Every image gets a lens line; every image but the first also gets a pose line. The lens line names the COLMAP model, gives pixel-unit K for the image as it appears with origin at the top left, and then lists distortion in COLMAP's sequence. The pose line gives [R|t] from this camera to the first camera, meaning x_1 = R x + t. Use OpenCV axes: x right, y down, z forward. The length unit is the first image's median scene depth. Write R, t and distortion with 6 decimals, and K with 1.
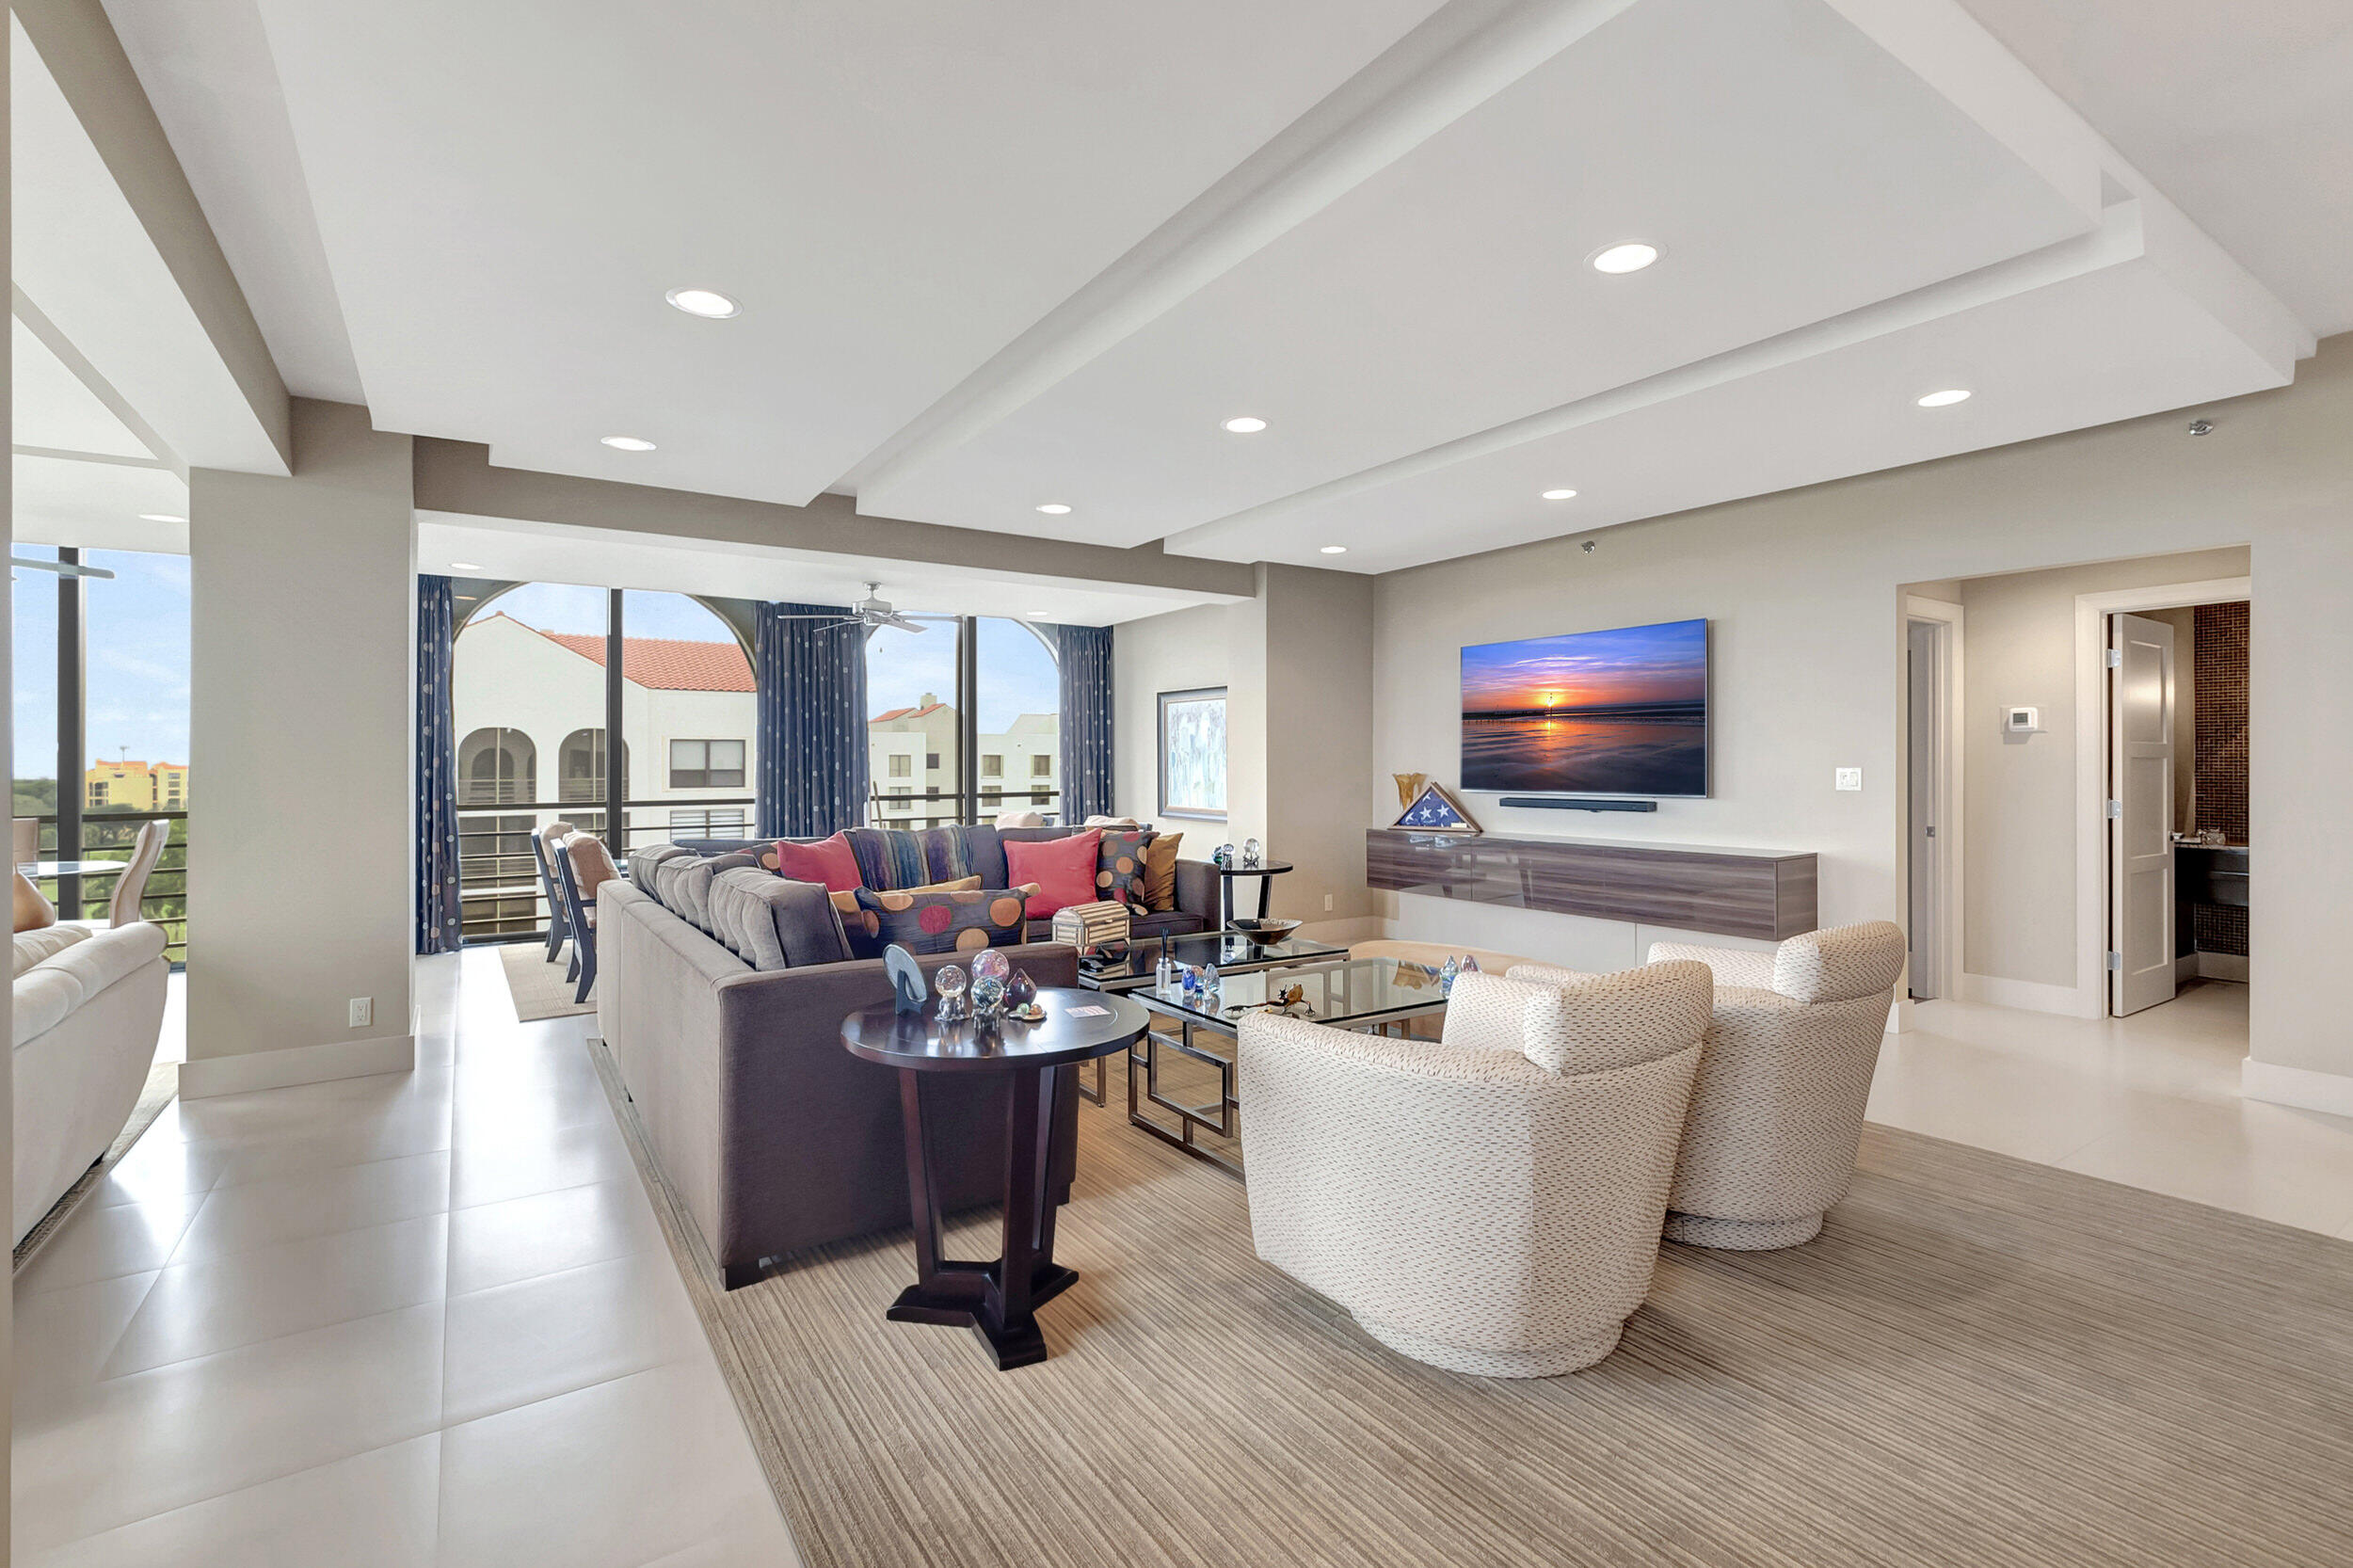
lens RADIAL K [[1040.9, 0, 1172.1], [0, 1040.9, 773.3], [0, 0, 1]] dist [0.002104, -0.000216]
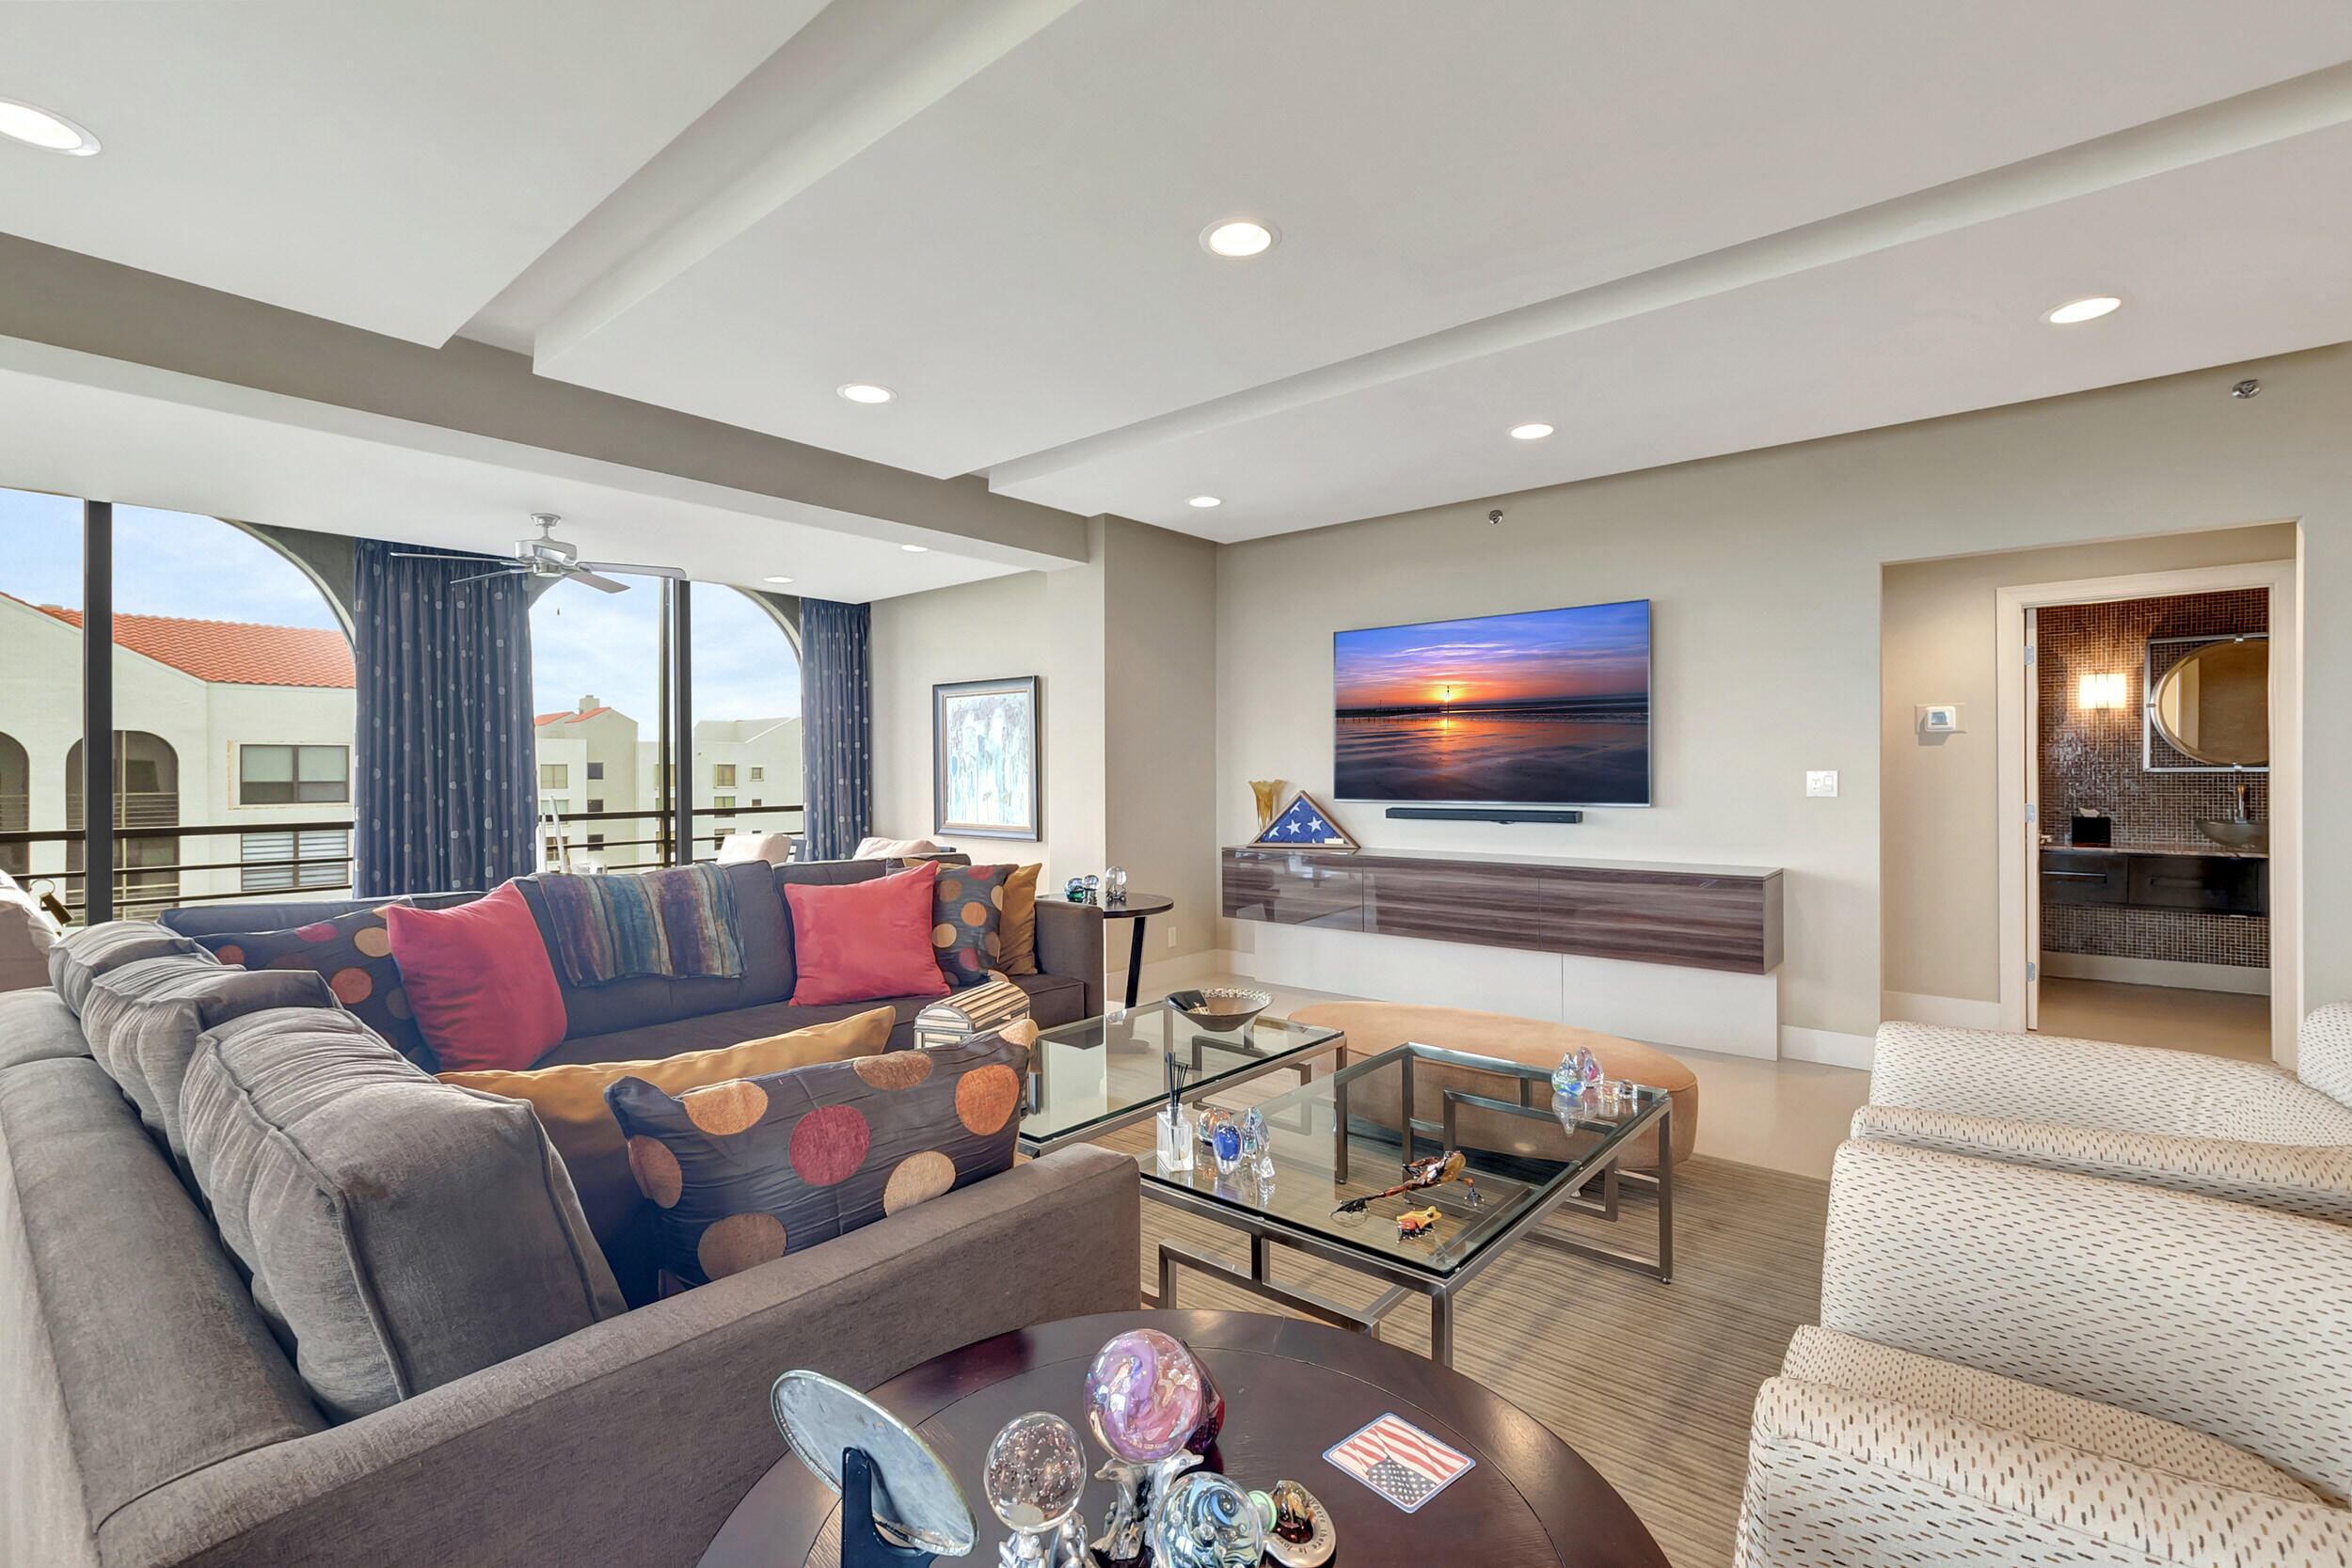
lens RADIAL K [[1040.3, 0, 1179.2], [0, 1040.3, 782.5], [0, 0, 1]] dist [0.002104, -0.000216]
pose [[0.960258, -0.006295, 0.279042, -0.080963], [0.006058, 0.999980, 0.001712, -0.000271], [-0.279047, 0.000046, 0.960277, 0.220954]]
